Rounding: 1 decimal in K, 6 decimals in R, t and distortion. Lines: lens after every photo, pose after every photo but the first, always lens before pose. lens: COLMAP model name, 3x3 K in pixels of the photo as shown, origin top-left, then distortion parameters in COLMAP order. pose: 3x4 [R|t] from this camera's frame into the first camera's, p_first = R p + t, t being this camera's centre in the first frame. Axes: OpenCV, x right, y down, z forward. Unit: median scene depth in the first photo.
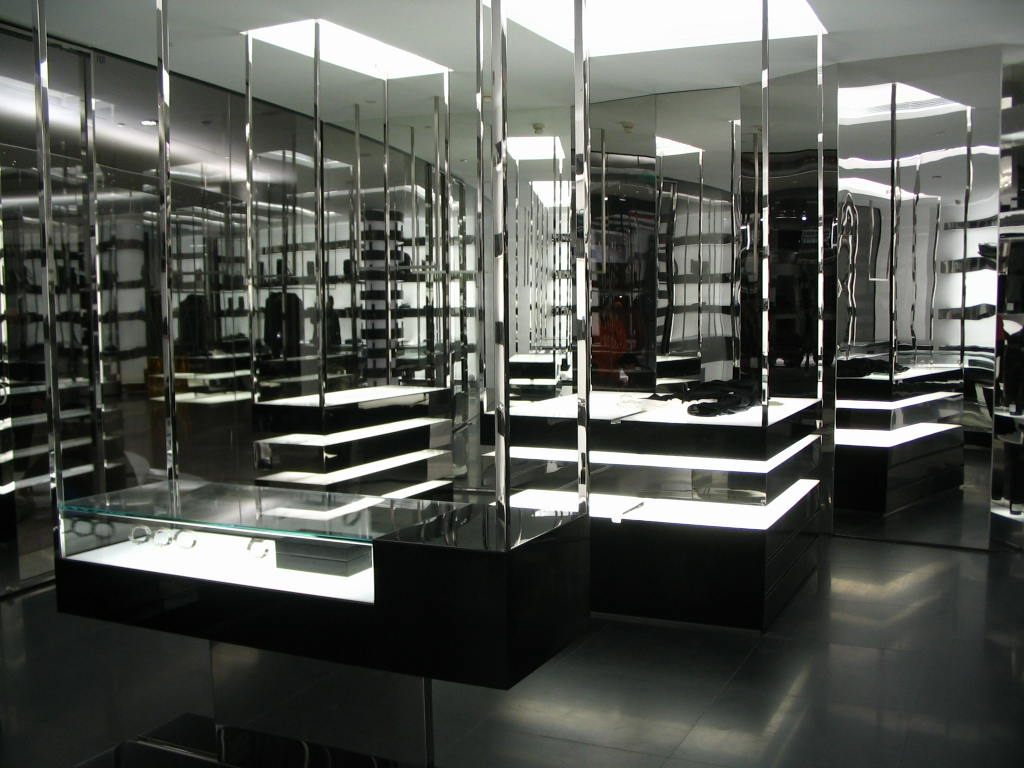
lens RADIAL K [[1085.1, 0, 510.8], [0, 1085.1, 393.6], [0, 0, 1]] dist [-0.116935, 0.000000]
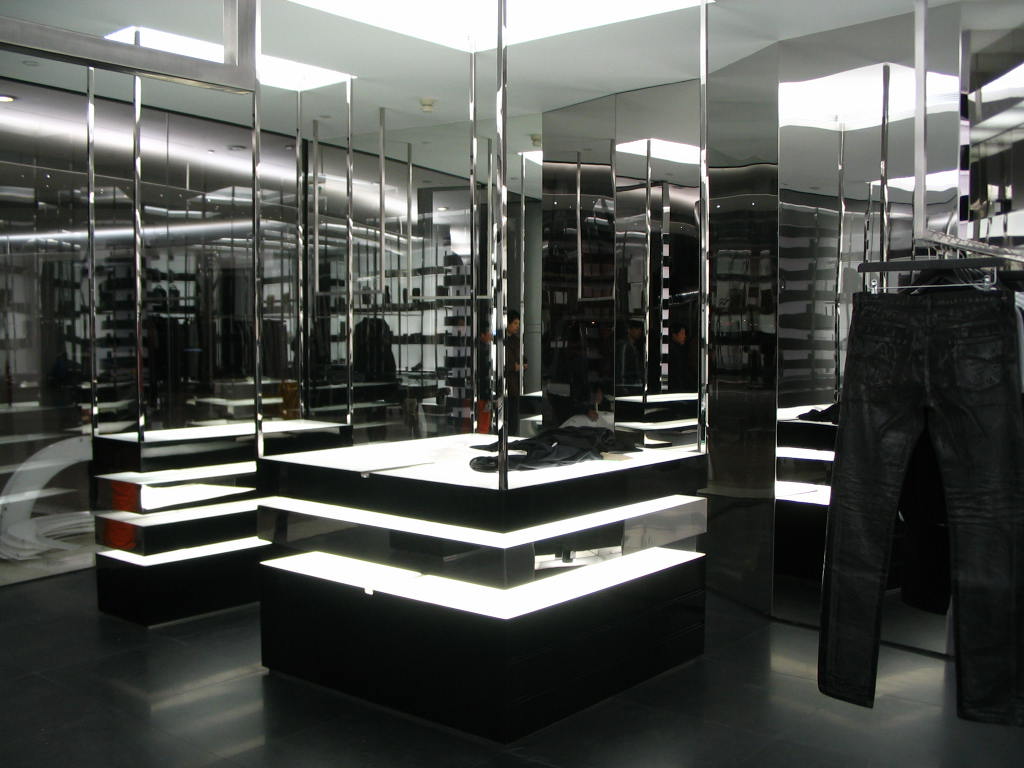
lens RADIAL K [[1085.1, 0, 509.4], [0, 1085.1, 379.4], [0, 0, 1]] dist [-0.116935, 0.000000]
pose [[0.969012, 0.018266, -0.246336, 0.285865], [-0.027251, 0.999080, -0.033113, -0.015813], [0.245504, 0.038800, 0.968619, 0.146458]]
